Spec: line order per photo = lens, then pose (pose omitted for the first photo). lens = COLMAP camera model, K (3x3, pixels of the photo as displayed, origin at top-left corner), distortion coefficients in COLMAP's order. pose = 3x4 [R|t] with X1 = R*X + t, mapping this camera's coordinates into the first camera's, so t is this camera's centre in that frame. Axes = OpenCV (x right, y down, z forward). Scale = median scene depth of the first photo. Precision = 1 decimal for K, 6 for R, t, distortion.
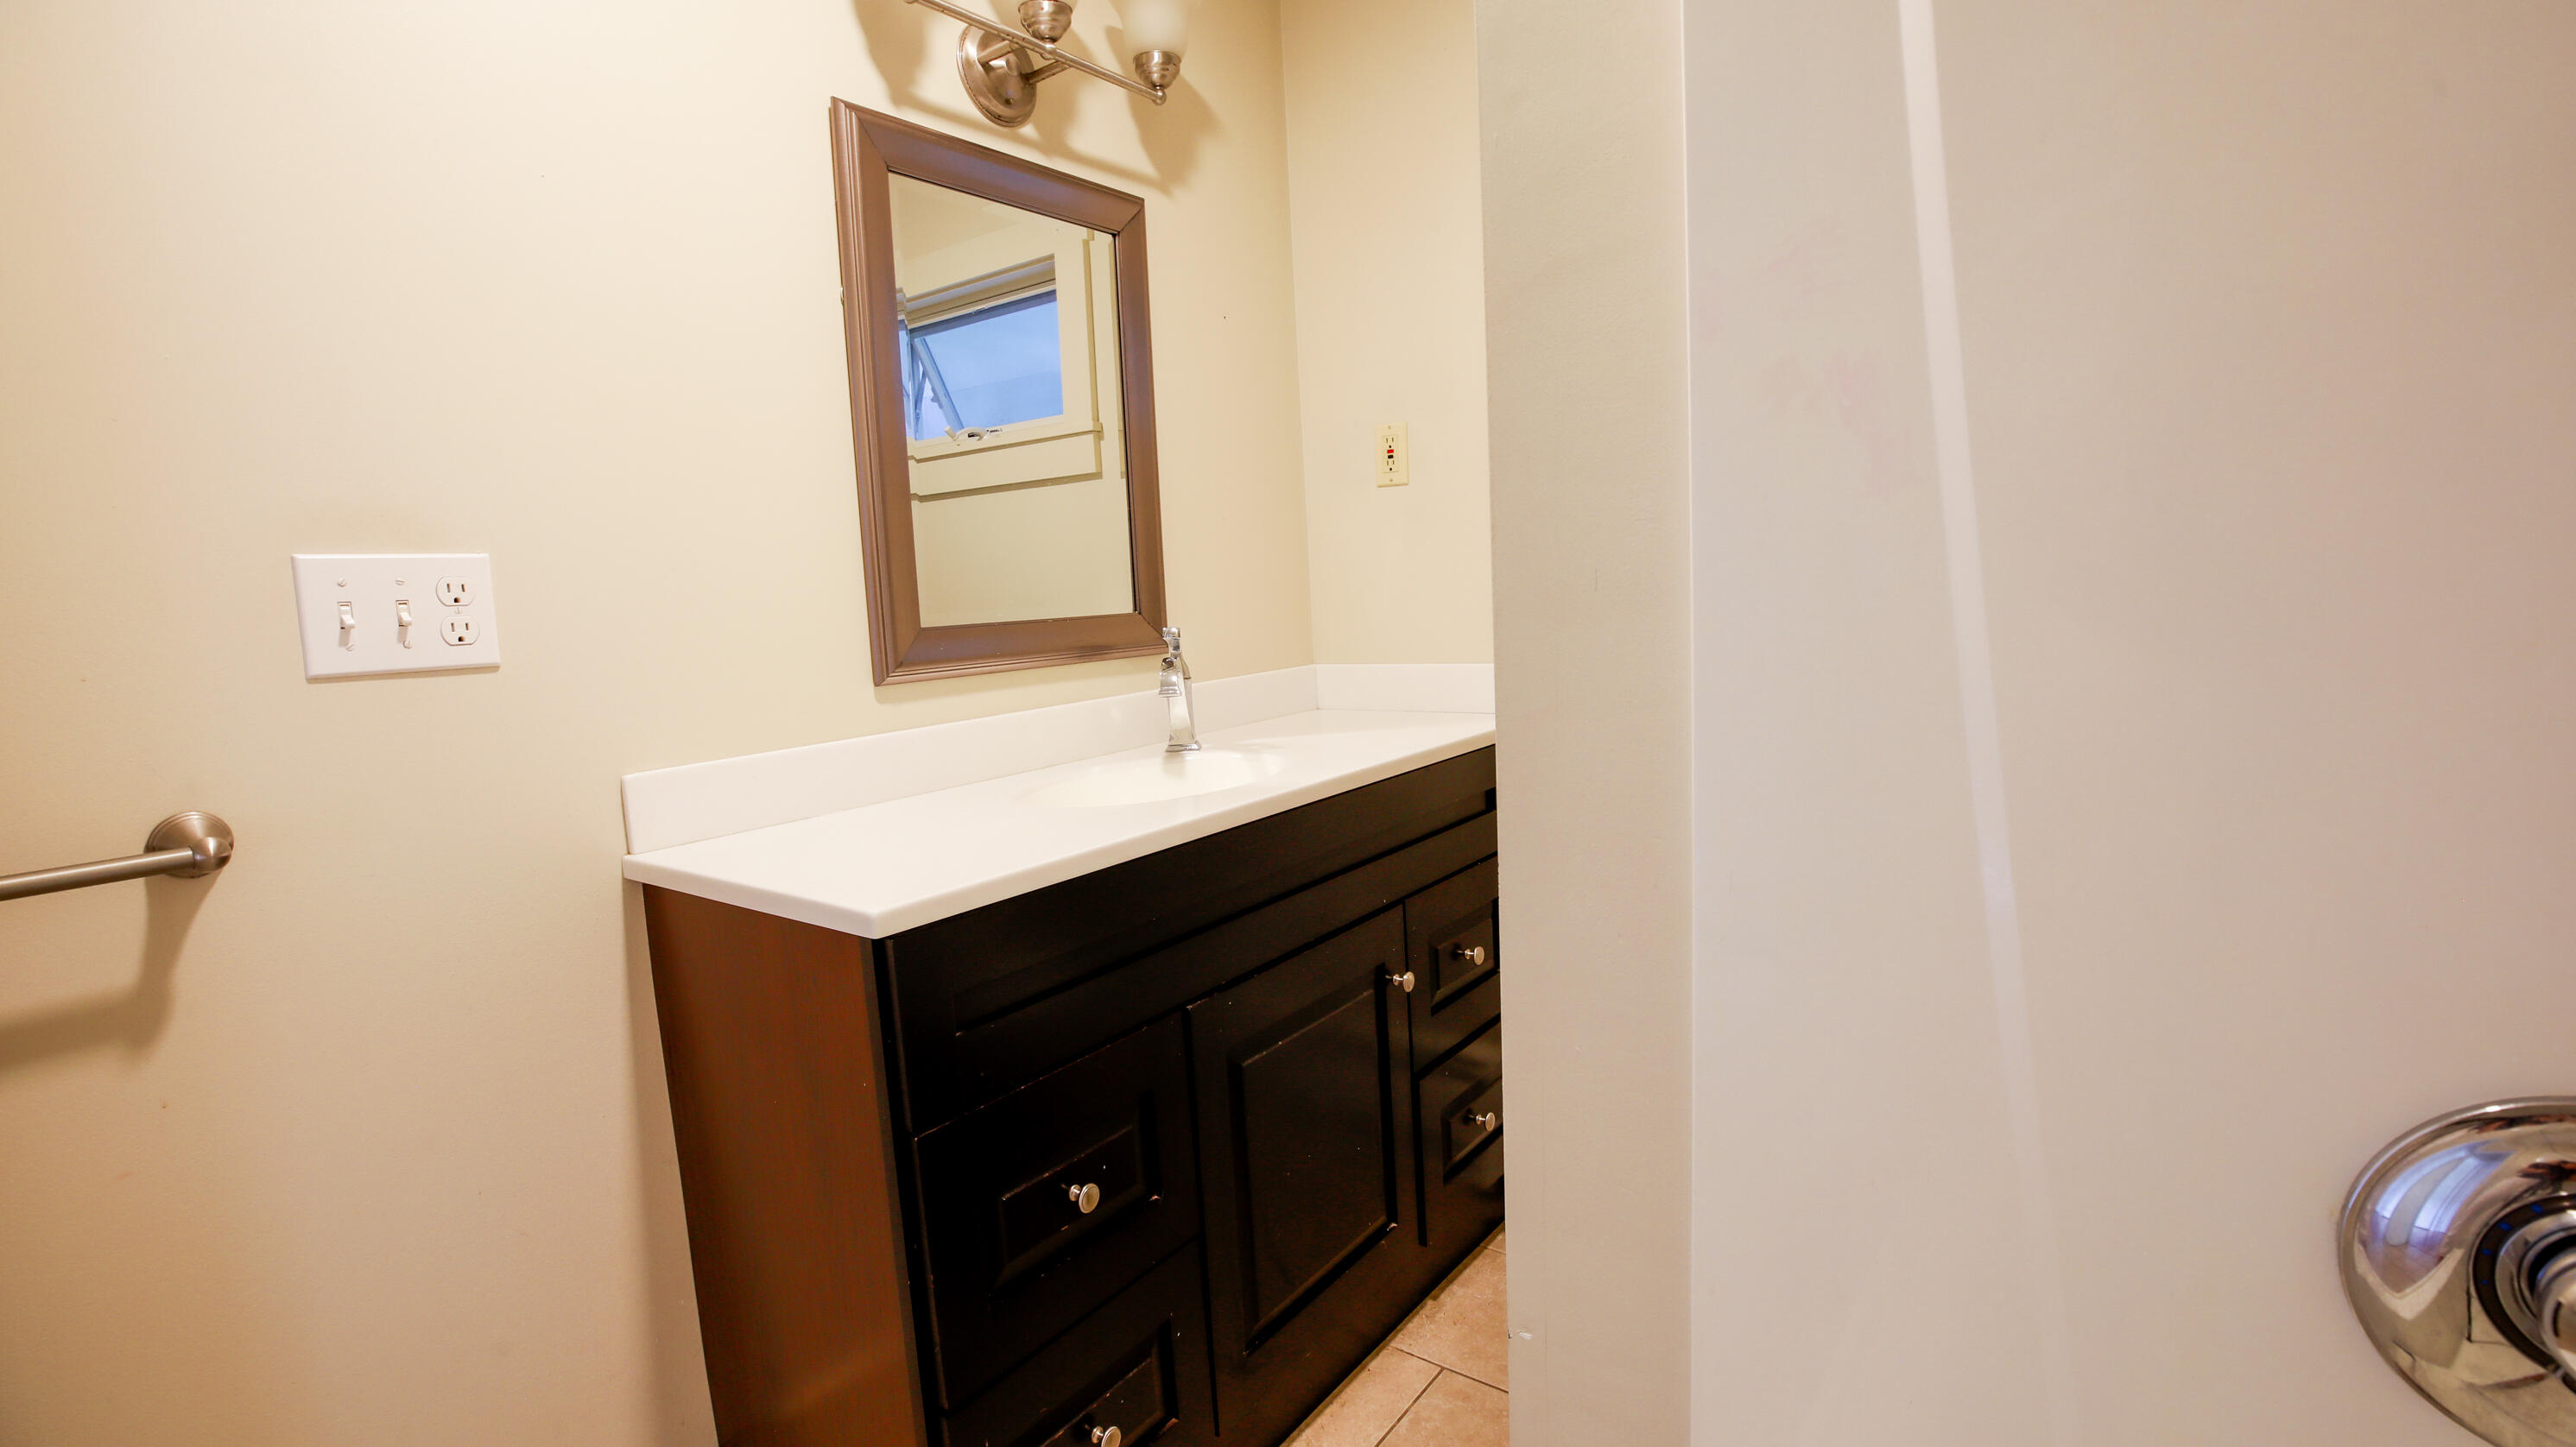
lens RADIAL K [[1174.0, 0, 1289.6], [0, 1174.0, 713.9], [0, 0, 1]] dist [-0.046472, 0.016008]
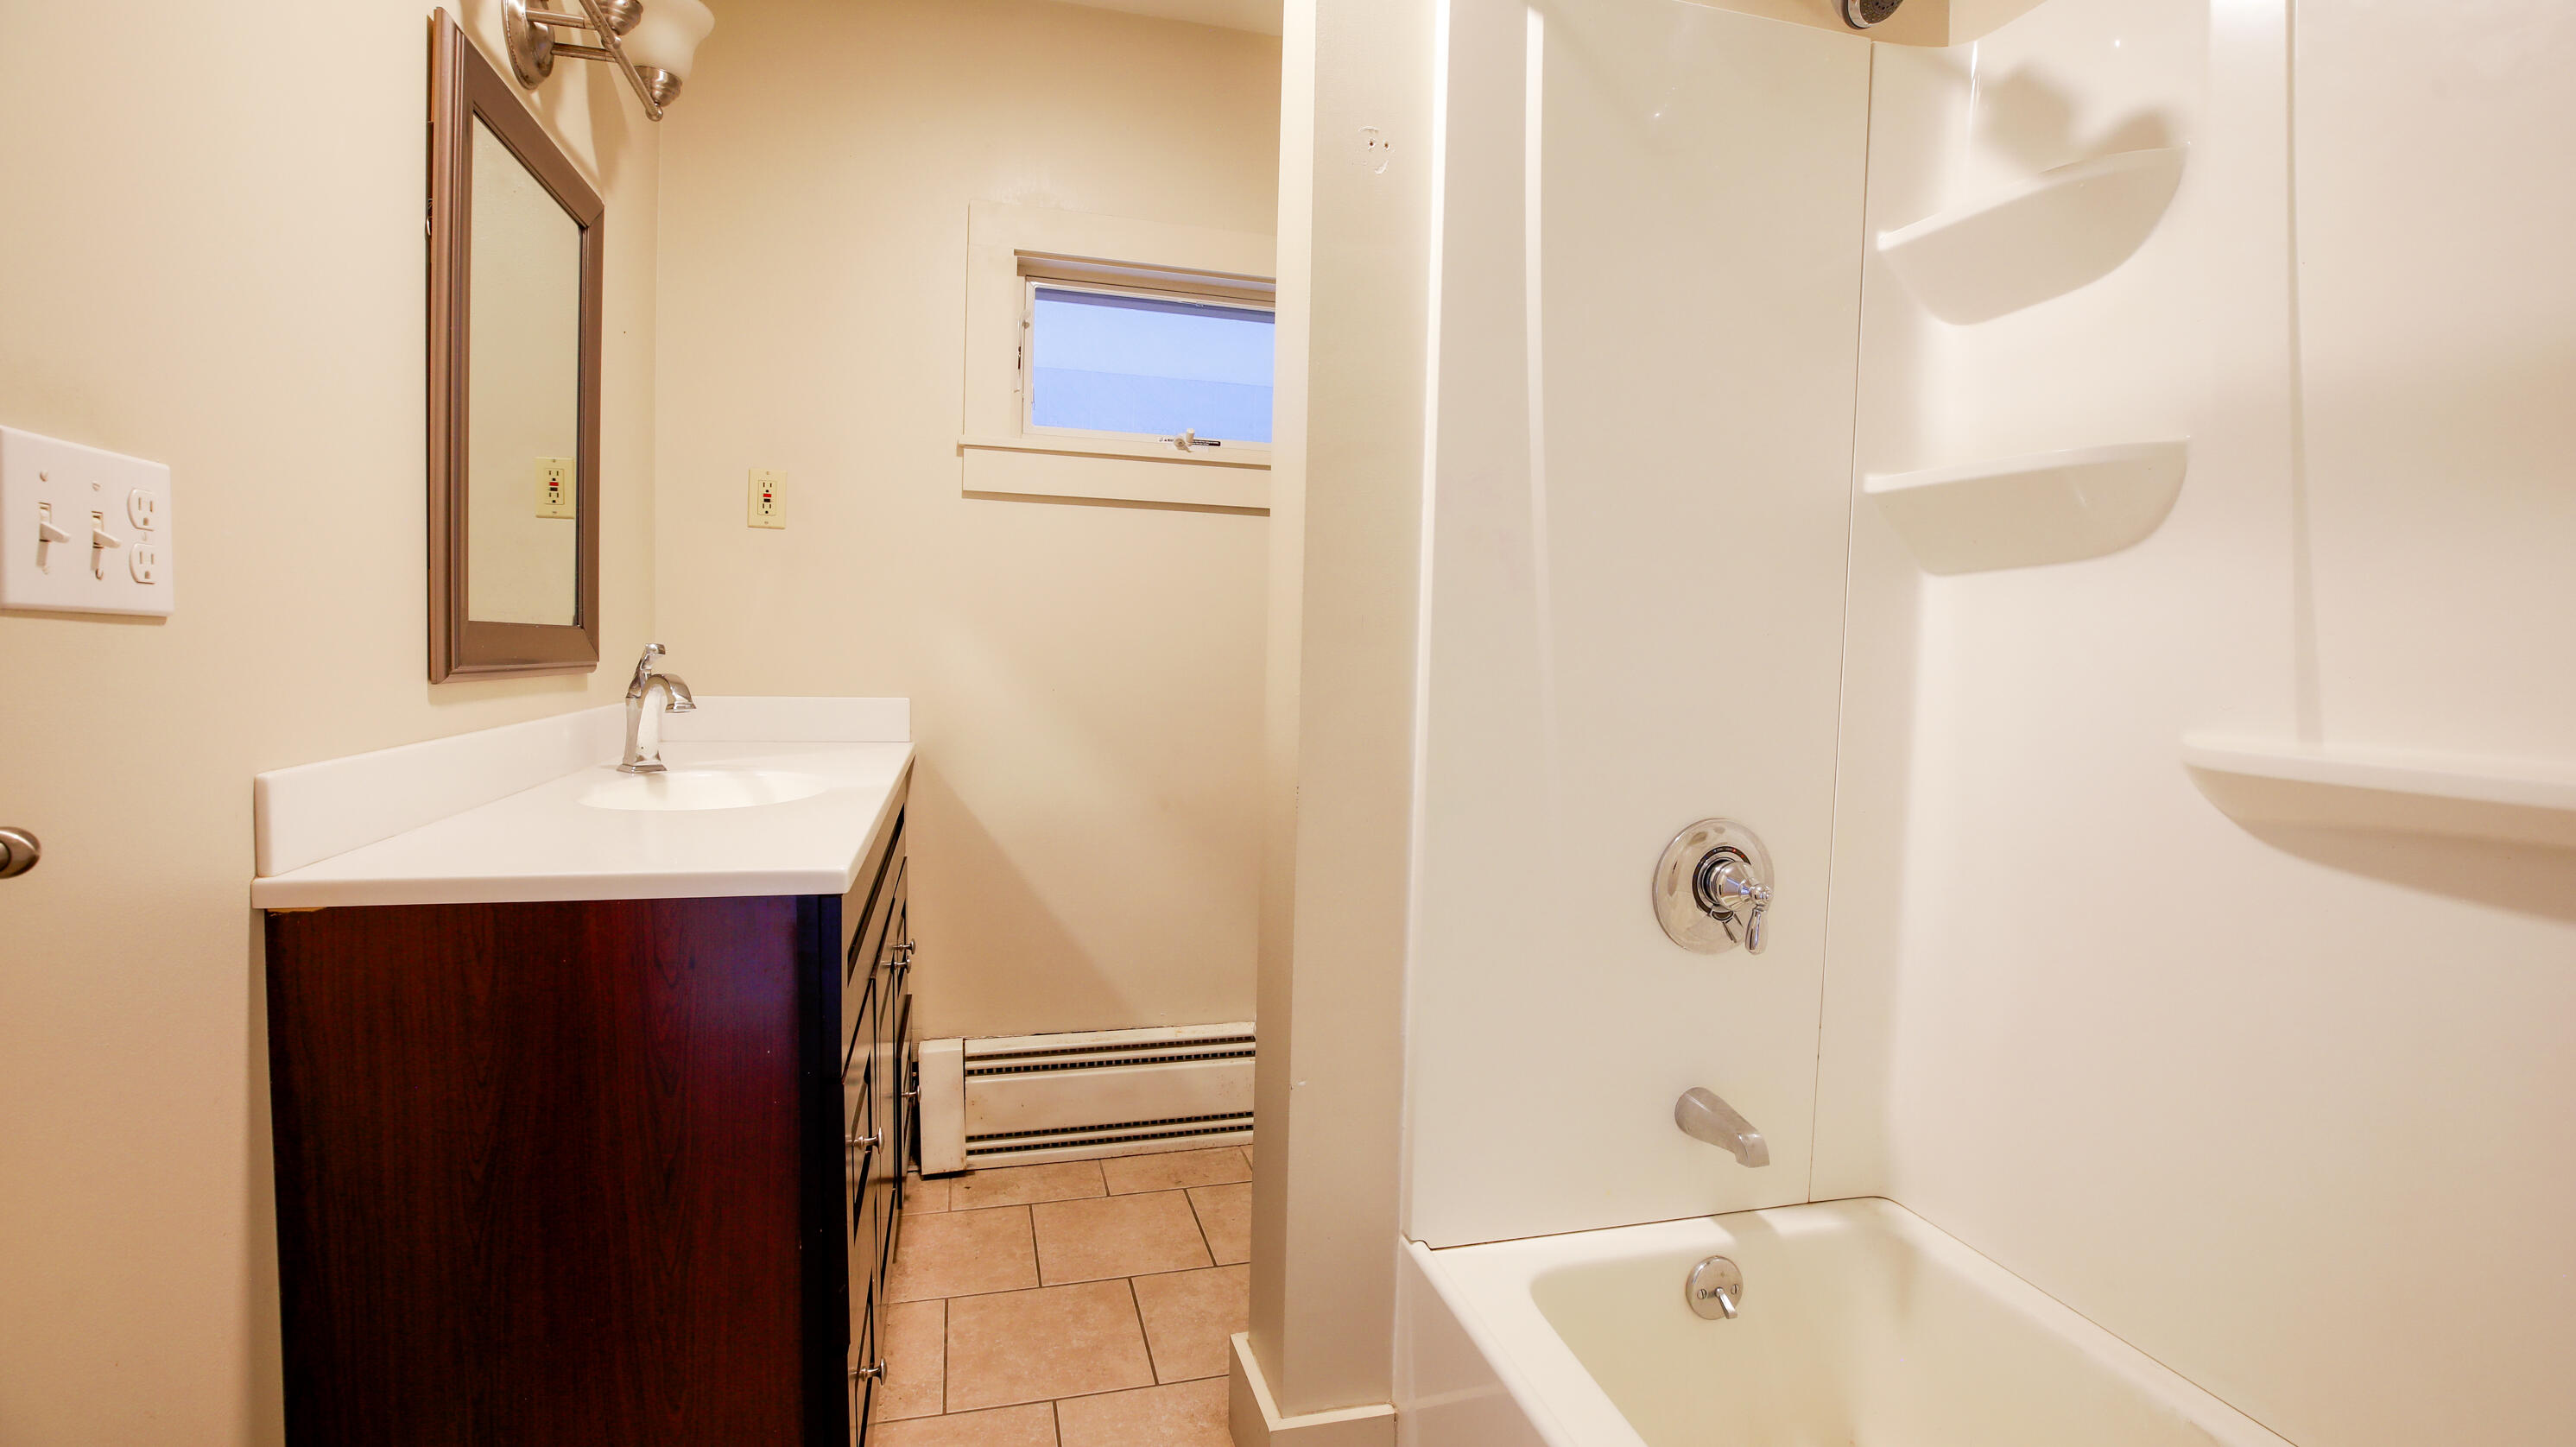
lens RADIAL K [[1174.0, 0, 1289.6], [0, 1174.0, 713.9], [0, 0, 1]] dist [-0.046472, 0.016008]
pose [[0.616026, 0.027420, 0.787248, -0.627298], [0.026243, 0.998125, -0.055301, 0.061419], [-0.787288, 0.054726, 0.614151, -0.009879]]
